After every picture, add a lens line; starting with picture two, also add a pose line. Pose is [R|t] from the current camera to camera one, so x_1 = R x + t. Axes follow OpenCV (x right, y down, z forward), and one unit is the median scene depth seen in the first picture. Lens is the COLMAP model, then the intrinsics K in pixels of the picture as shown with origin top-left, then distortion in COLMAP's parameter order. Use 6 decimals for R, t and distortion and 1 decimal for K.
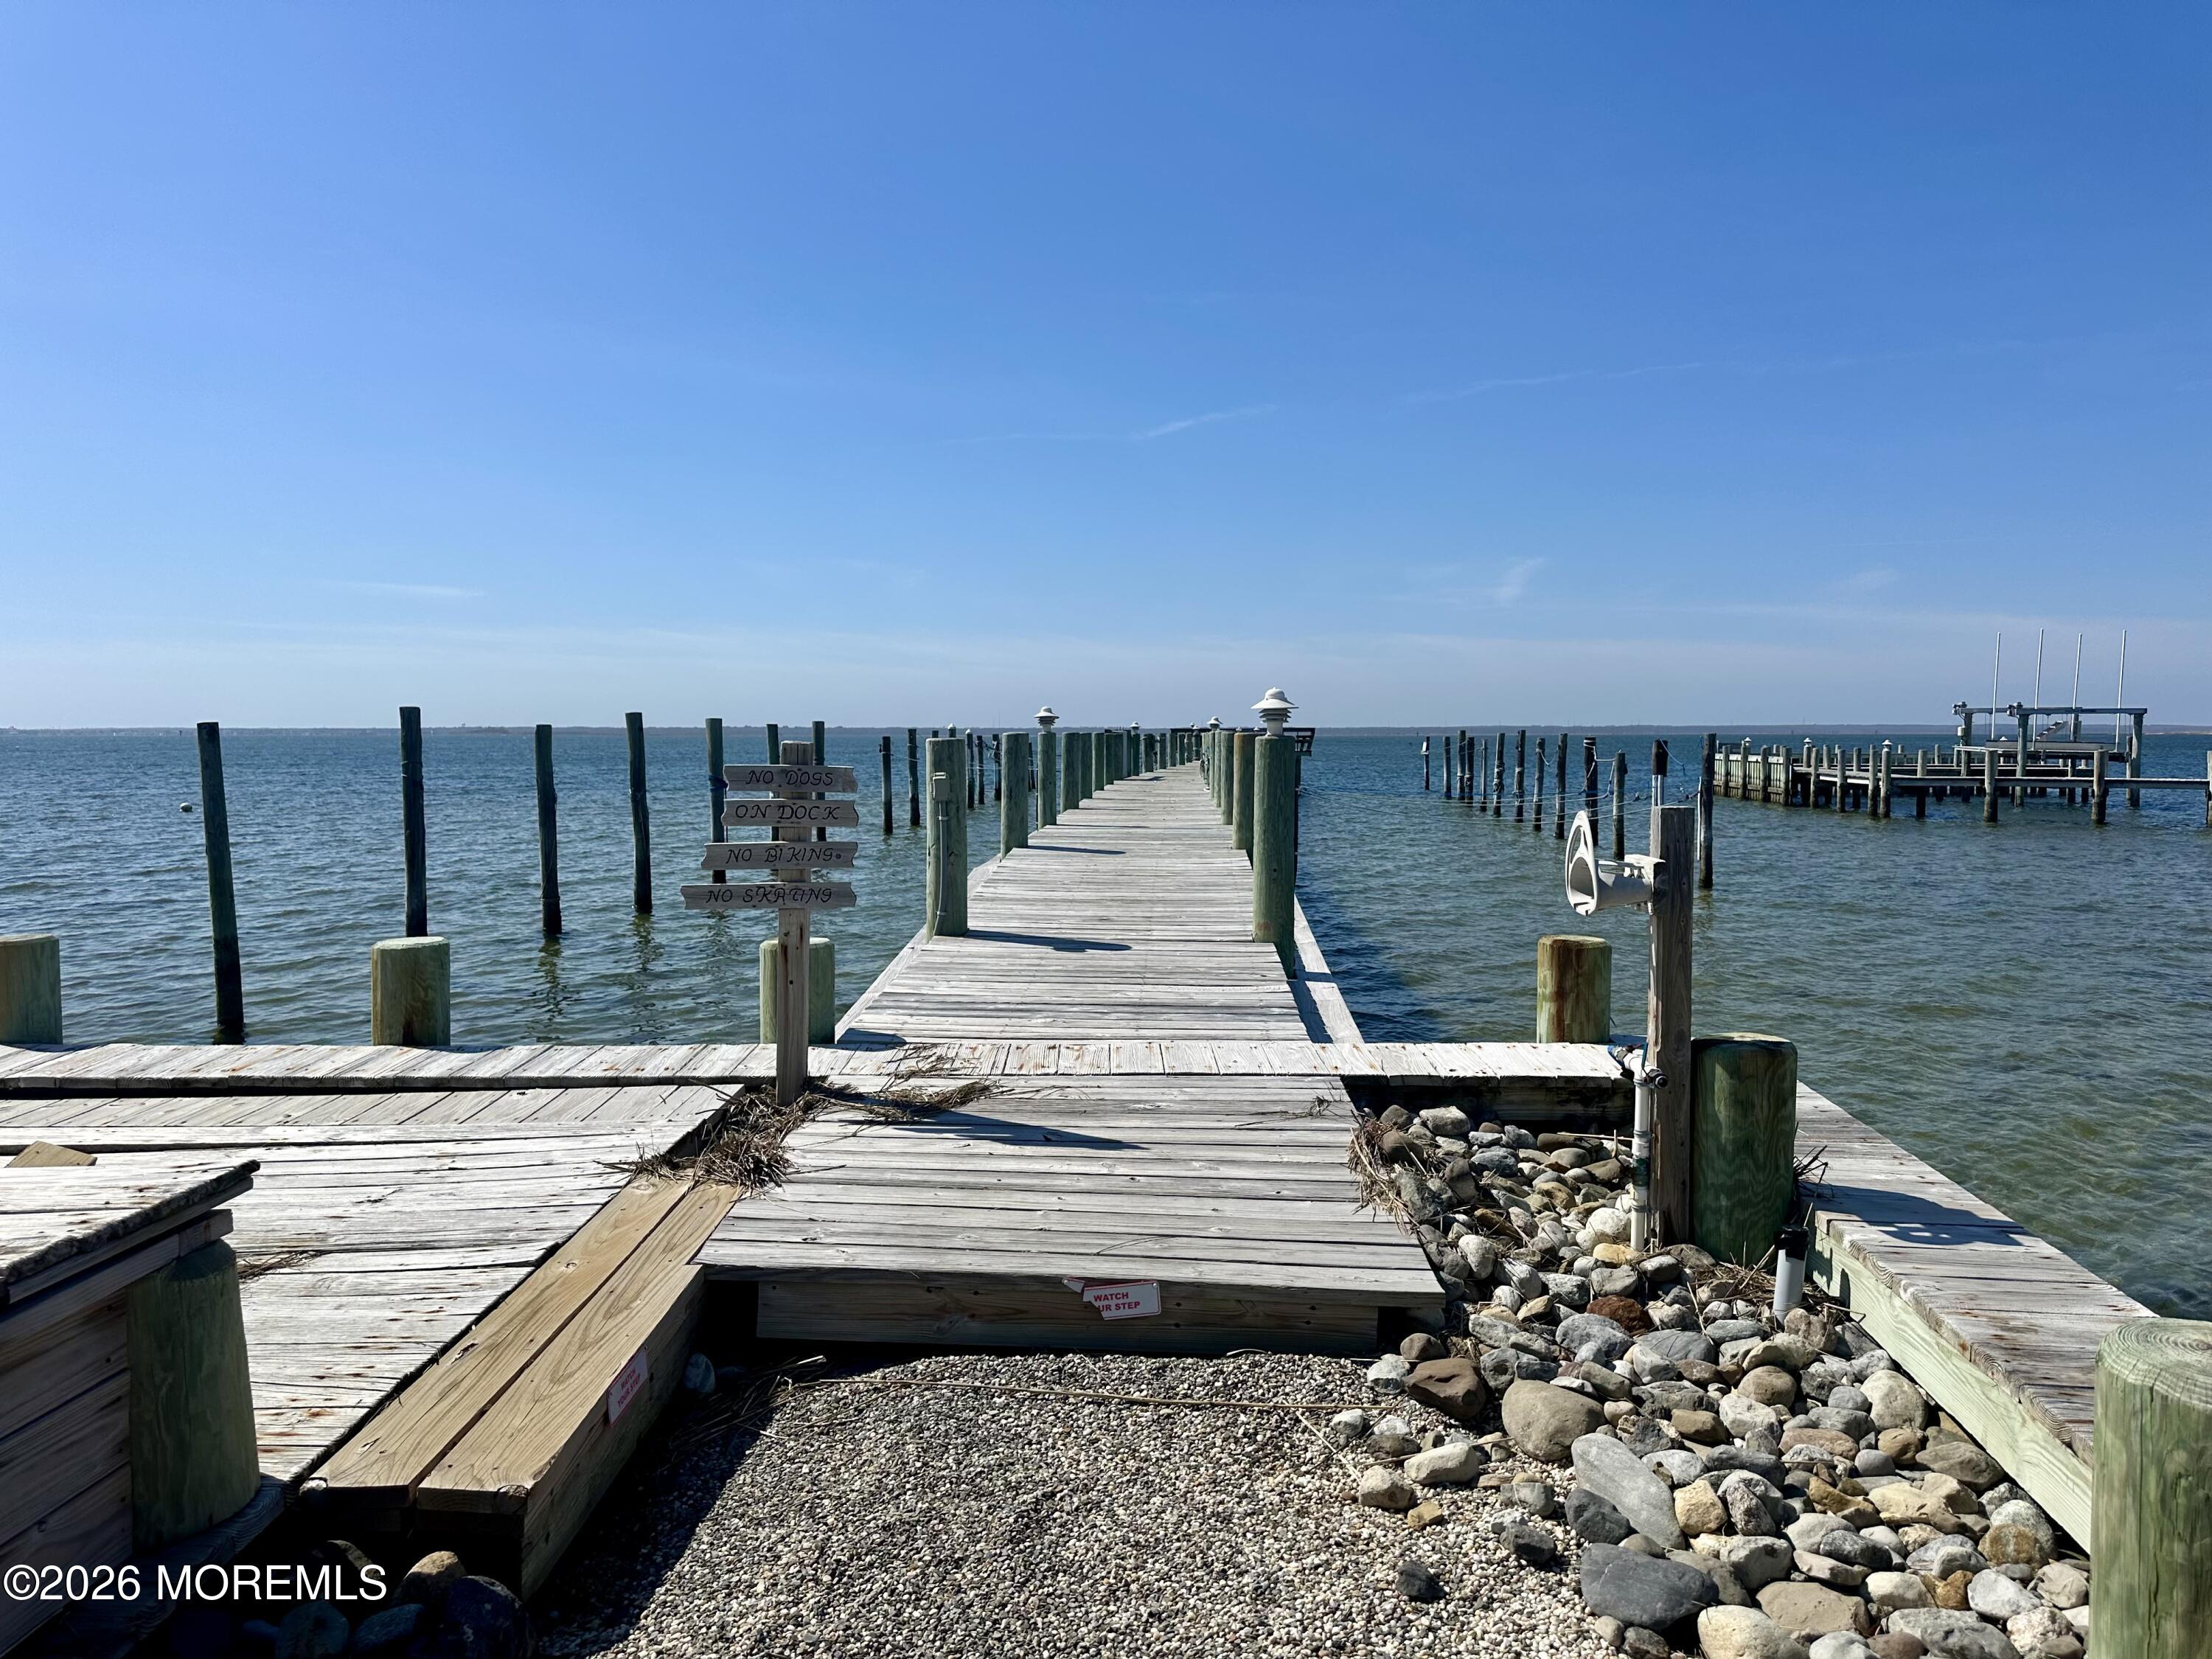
lens RADIAL K [[1547.6, 0, 1106.8], [0, 1547.6, 854.5], [0, 0, 1]] dist [0.098065, -0.143157]
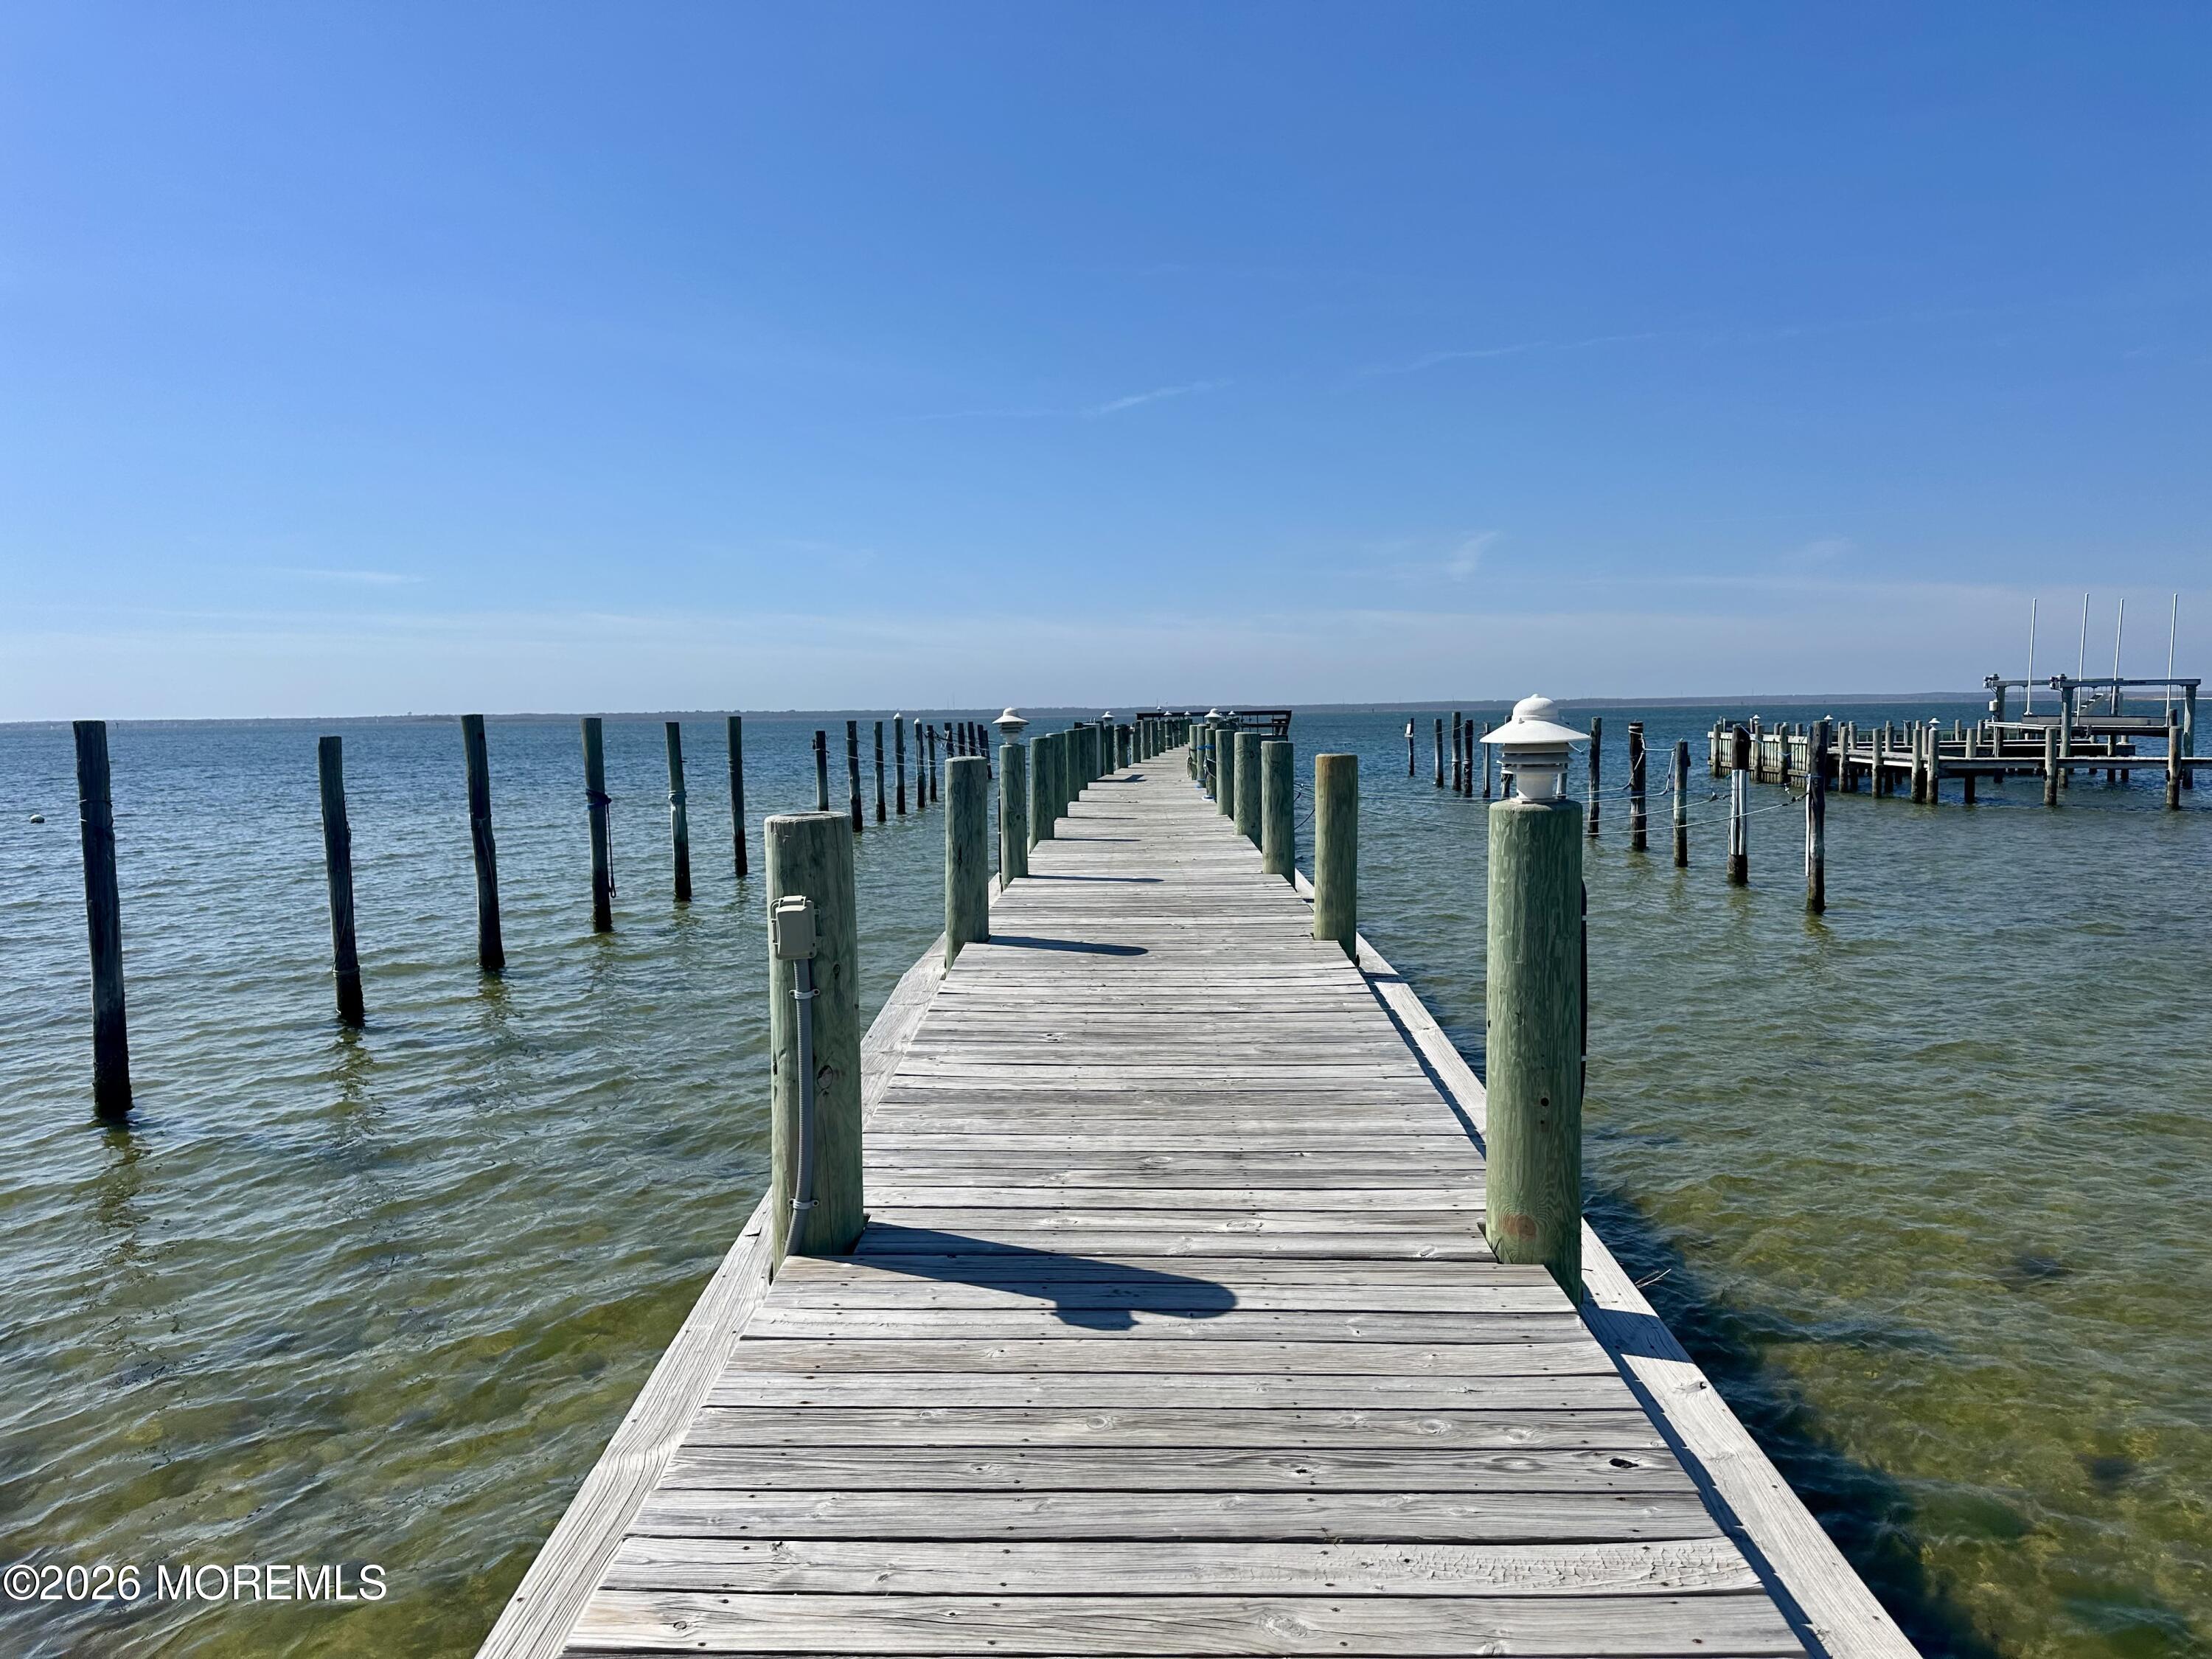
lens RADIAL K [[1547.6, 0, 1106.8], [0, 1547.6, 854.5], [0, 0, 1]] dist [0.098065, -0.143157]
pose [[0.999507, -0.015807, 0.027117, -0.005628], [0.015456, 0.999795, 0.013081, -0.013346], [-0.027318, -0.012655, 0.999547, 0.106097]]
